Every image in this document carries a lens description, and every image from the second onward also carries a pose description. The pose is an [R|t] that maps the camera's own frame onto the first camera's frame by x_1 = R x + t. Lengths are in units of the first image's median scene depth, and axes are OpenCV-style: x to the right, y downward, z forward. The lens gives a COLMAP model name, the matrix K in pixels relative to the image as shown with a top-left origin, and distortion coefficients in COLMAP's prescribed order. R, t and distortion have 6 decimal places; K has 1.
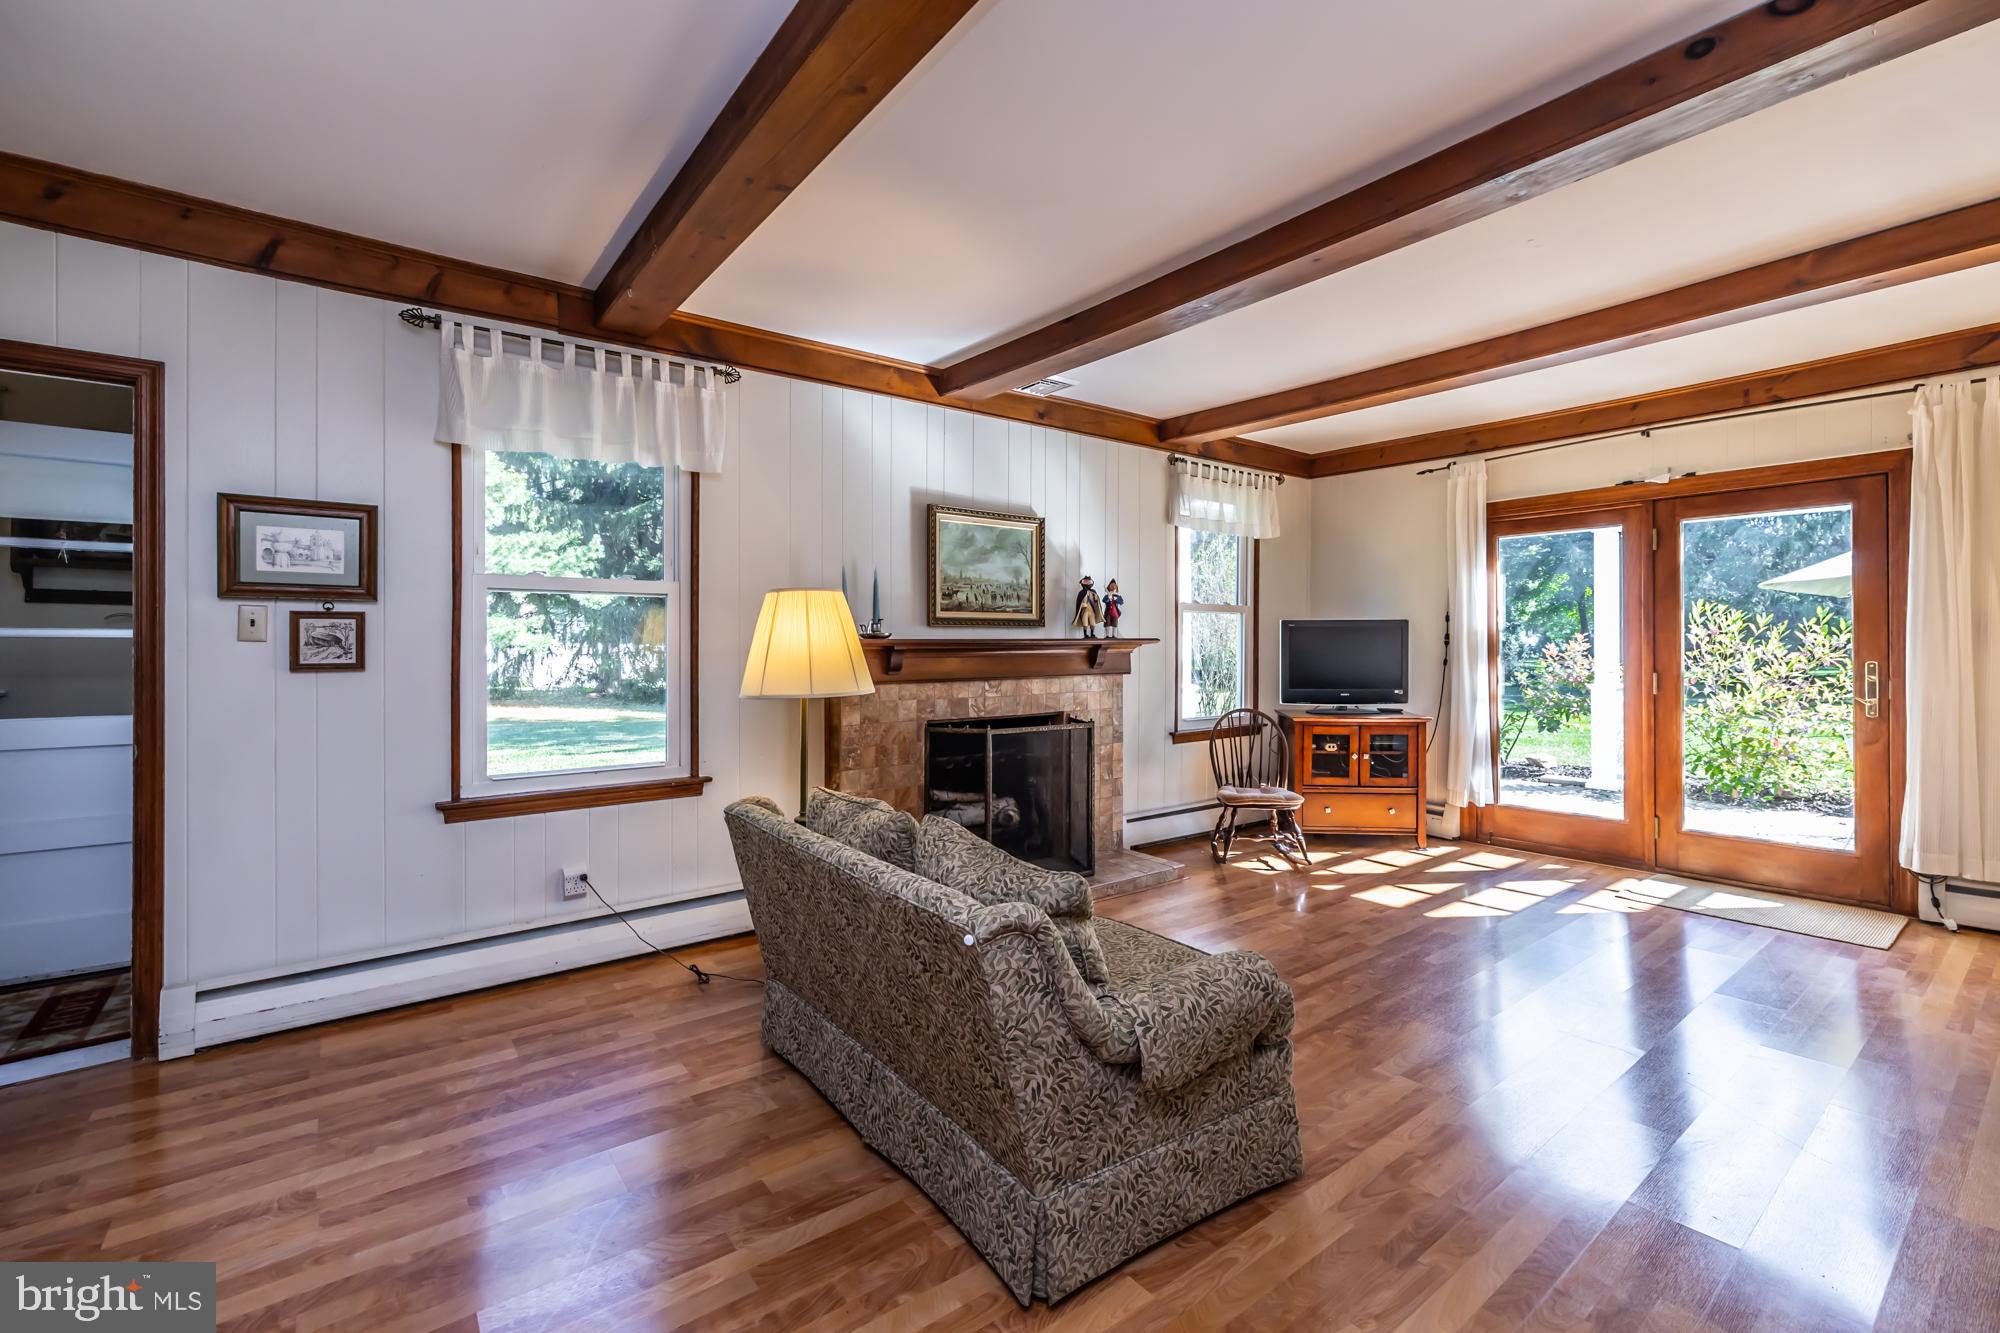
lens RADIAL K [[849.9, 0, 995.3], [0, 849.9, 647.6], [0, 0, 1]] dist [-0.002849, -0.000289]
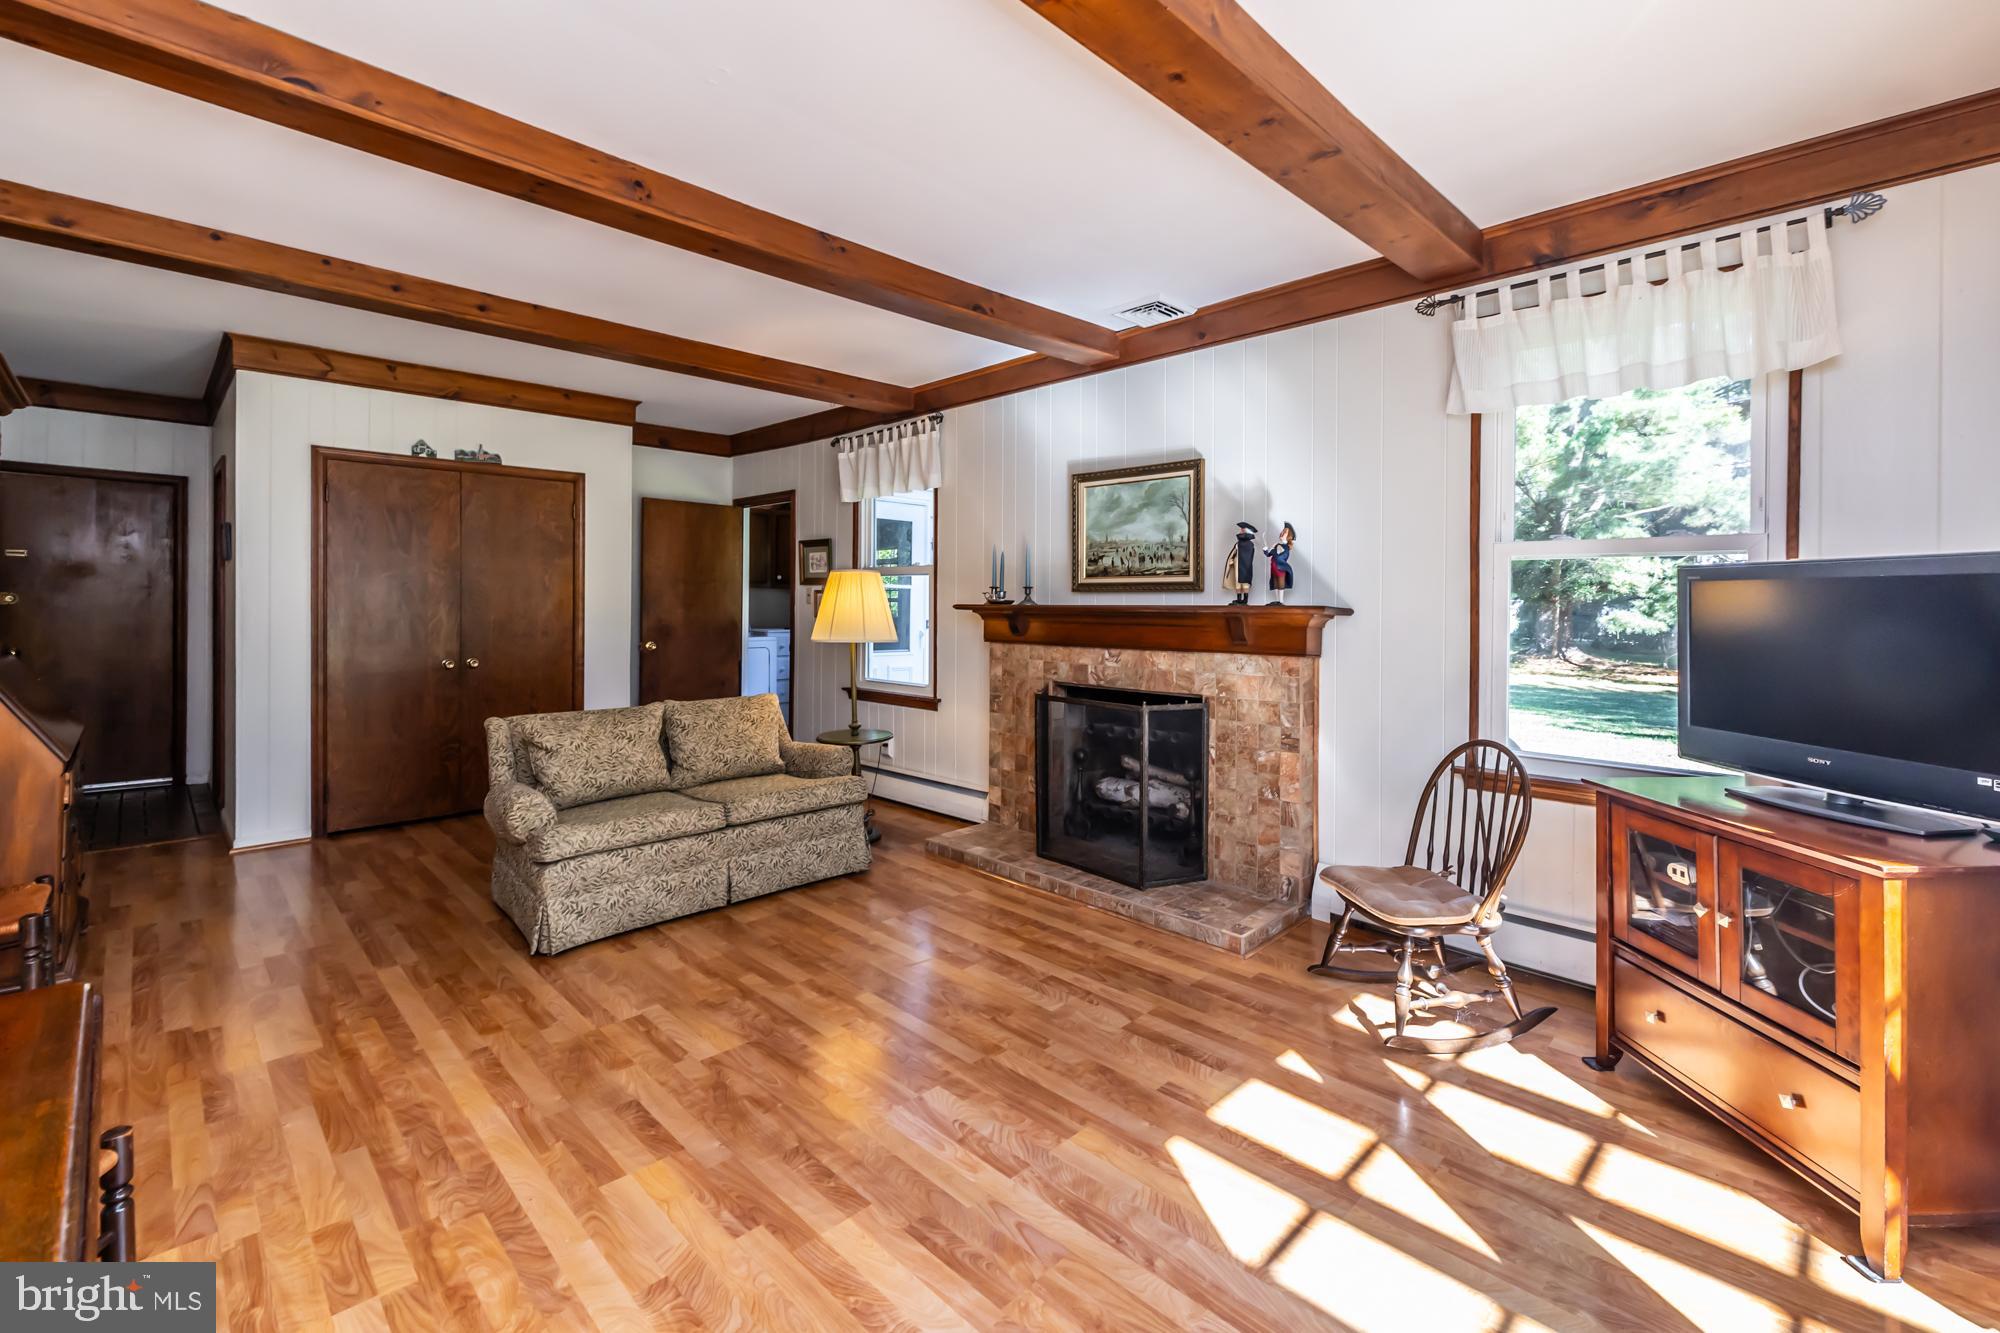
lens RADIAL K [[867.9, 0, 998.2], [0, 867.9, 598.9], [0, 0, 1]] dist [-0.000638, -0.000185]
pose [[0.134275, 0.005163, -0.990931, 0.925186], [-0.007094, 0.999966, 0.004249, -0.020054], [0.990919, 0.006459, 0.134307, 0.735806]]
